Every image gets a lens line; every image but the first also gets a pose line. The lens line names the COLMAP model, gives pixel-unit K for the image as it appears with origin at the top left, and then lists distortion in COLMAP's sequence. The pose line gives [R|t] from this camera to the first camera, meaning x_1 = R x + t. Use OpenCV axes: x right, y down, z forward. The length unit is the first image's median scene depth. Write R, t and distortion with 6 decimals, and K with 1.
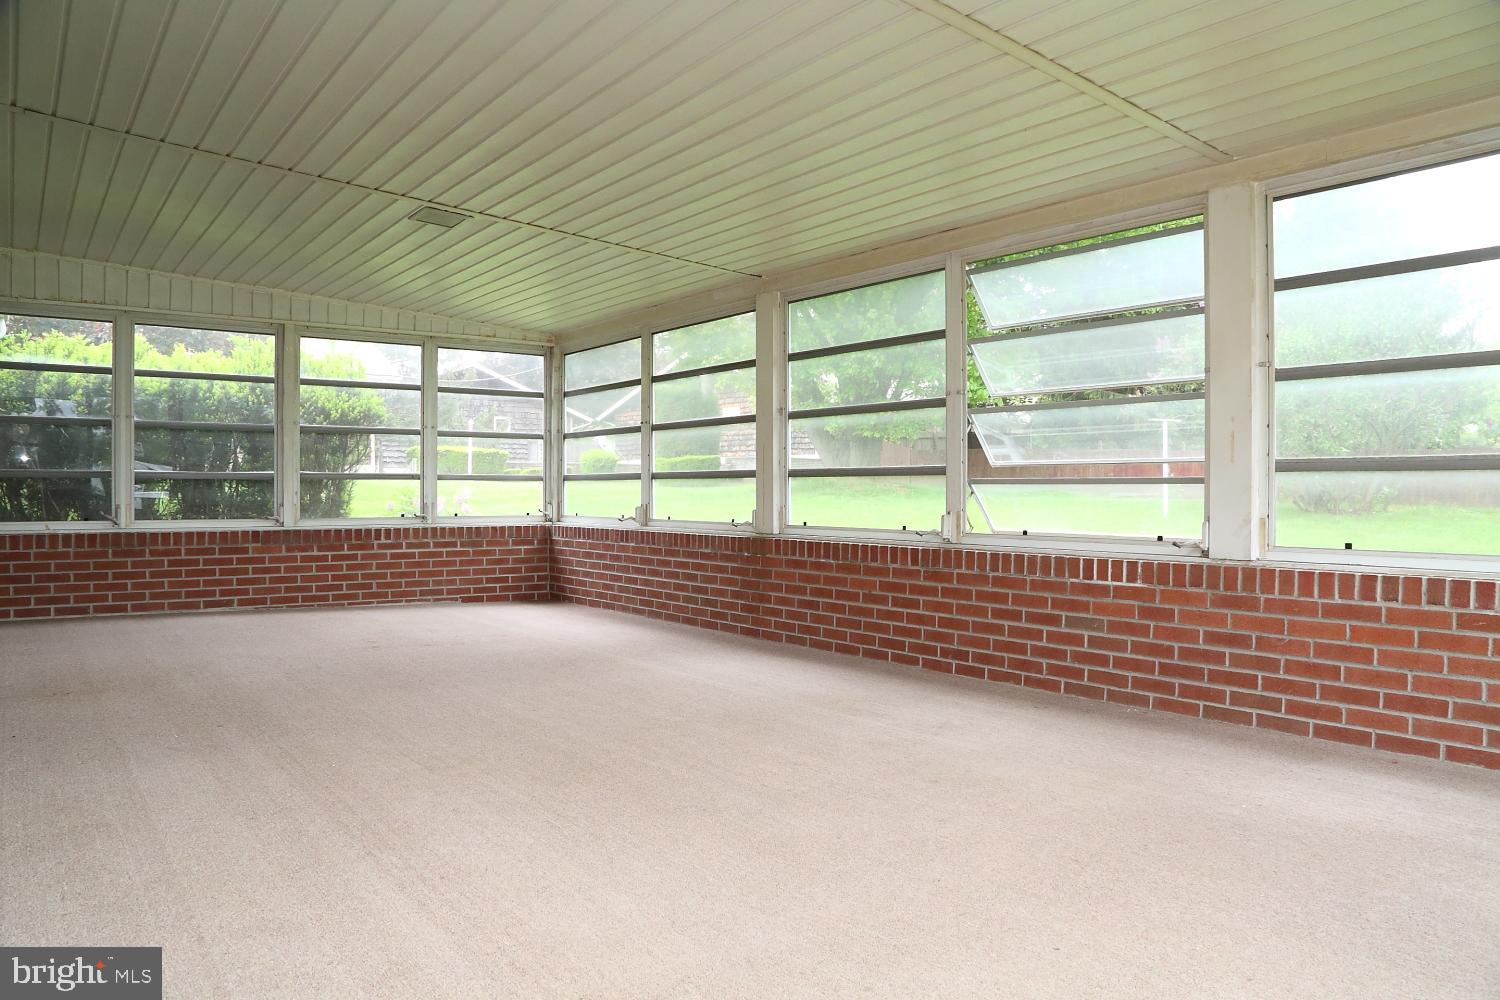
lens RADIAL K [[1022.9, 0, 747.0], [0, 1022.9, 499.9], [0, 0, 1]] dist [-0.116897, 0.051612]
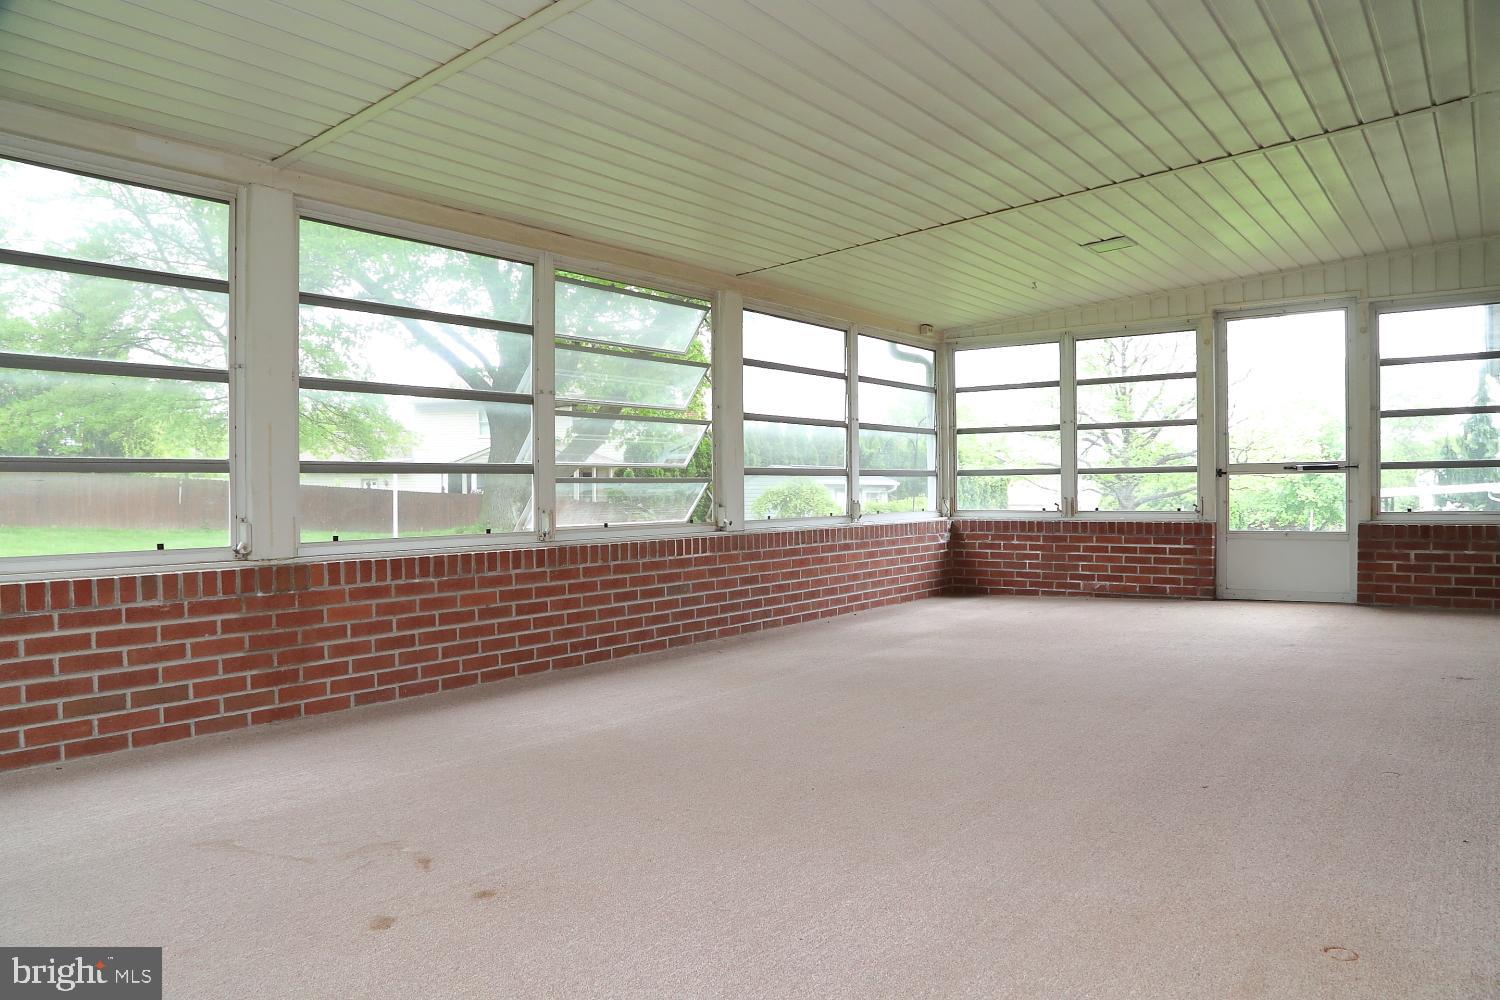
lens RADIAL K [[1022.9, 0, 747.9], [0, 1022.9, 495.4], [0, 0, 1]] dist [-0.116897, 0.051612]
pose [[-0.258084, -0.006941, 0.966097, -0.831412], [0.018547, 0.999754, 0.012137, -0.011604], [-0.965944, 0.021050, -0.257892, 1.081657]]
